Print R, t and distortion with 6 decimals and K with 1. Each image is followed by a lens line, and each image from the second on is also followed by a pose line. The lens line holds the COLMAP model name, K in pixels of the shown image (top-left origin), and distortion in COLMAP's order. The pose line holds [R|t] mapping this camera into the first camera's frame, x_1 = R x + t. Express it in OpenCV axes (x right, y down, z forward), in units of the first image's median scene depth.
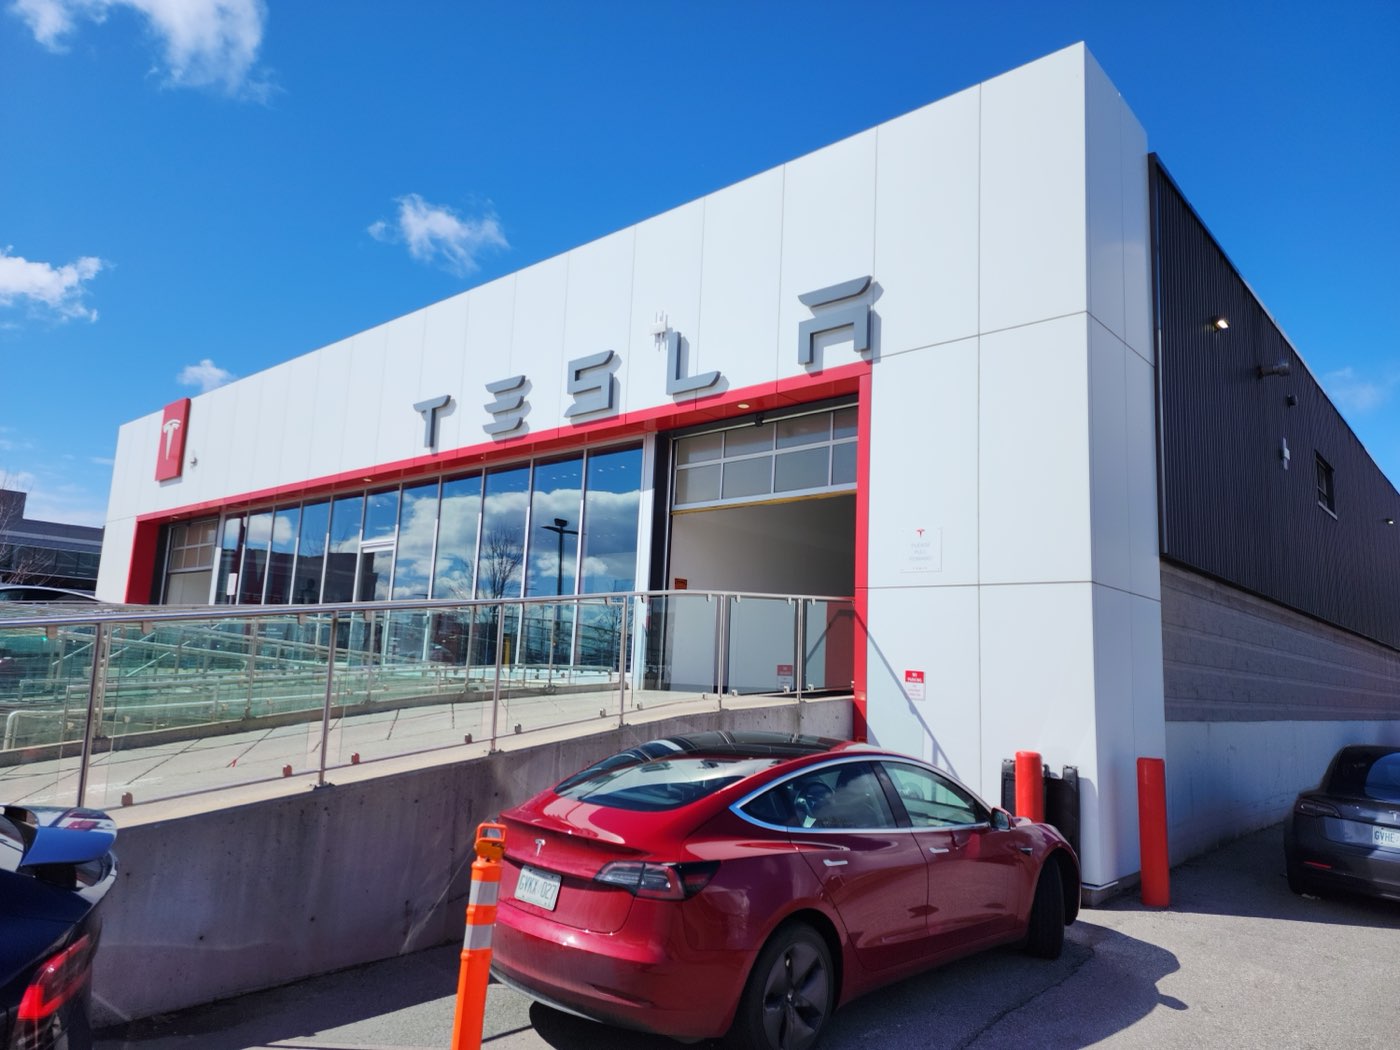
lens RADIAL K [[928.4, 0, 691.2], [0, 928.4, 537.8], [0, 0, 1]] dist [0.098560, -0.094954]
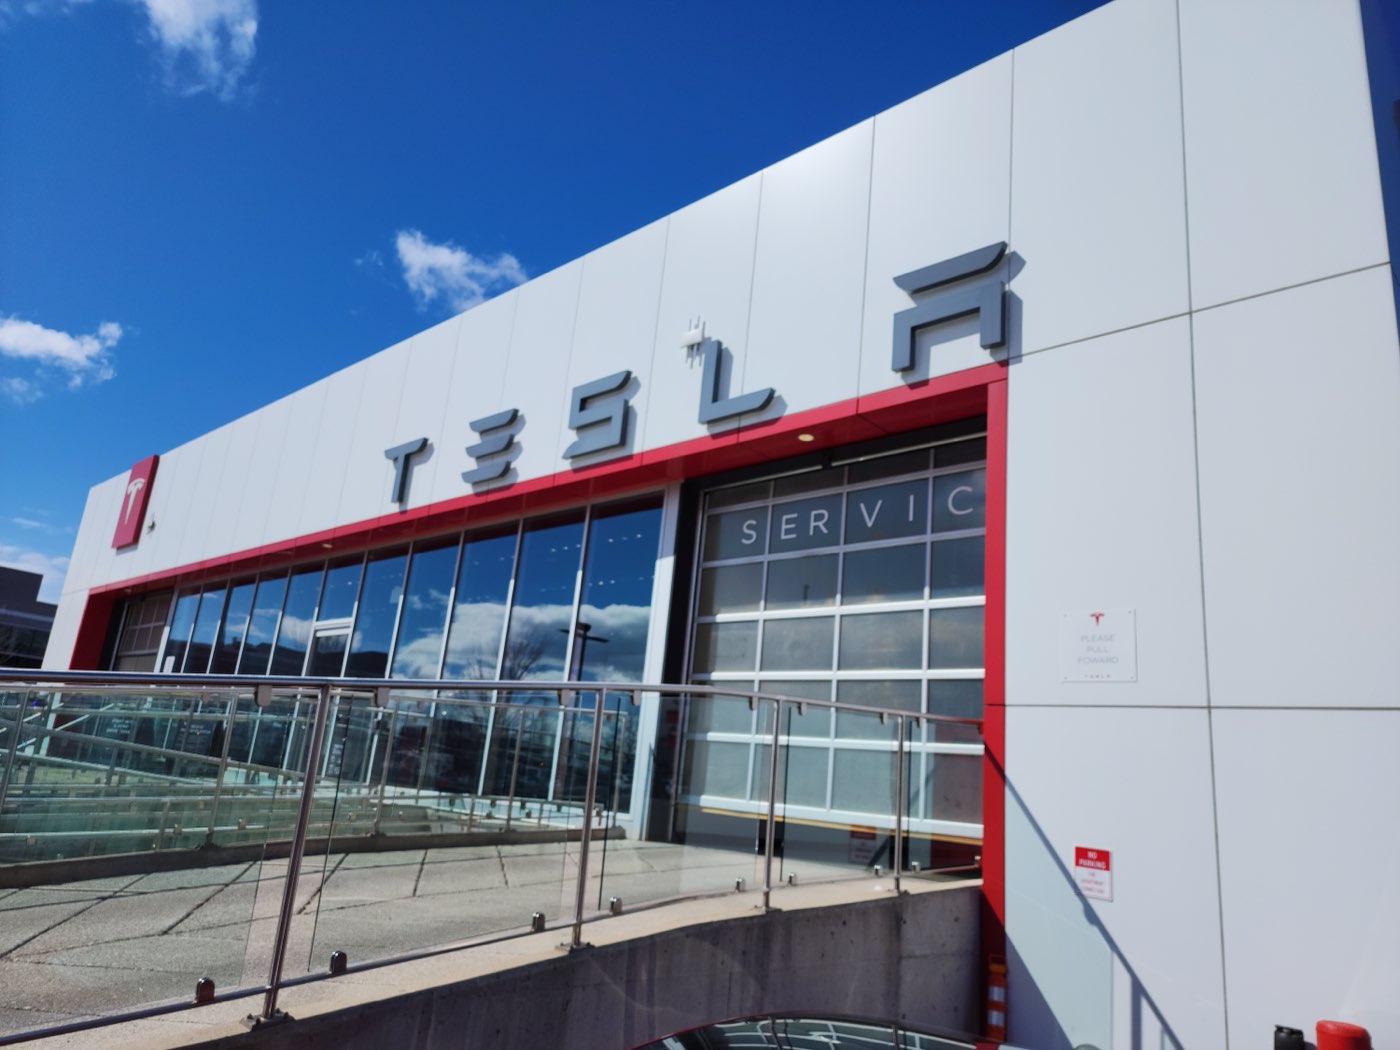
lens RADIAL K [[946.3, 0, 687.9], [0, 946.3, 554.8], [0, 0, 1]] dist [0.060847, -0.058500]
pose [[0.998311, 0.043585, -0.038410, -0.001955], [-0.047356, 0.993505, -0.103470, 0.023077], [0.033651, 0.105114, 0.993891, 0.263942]]
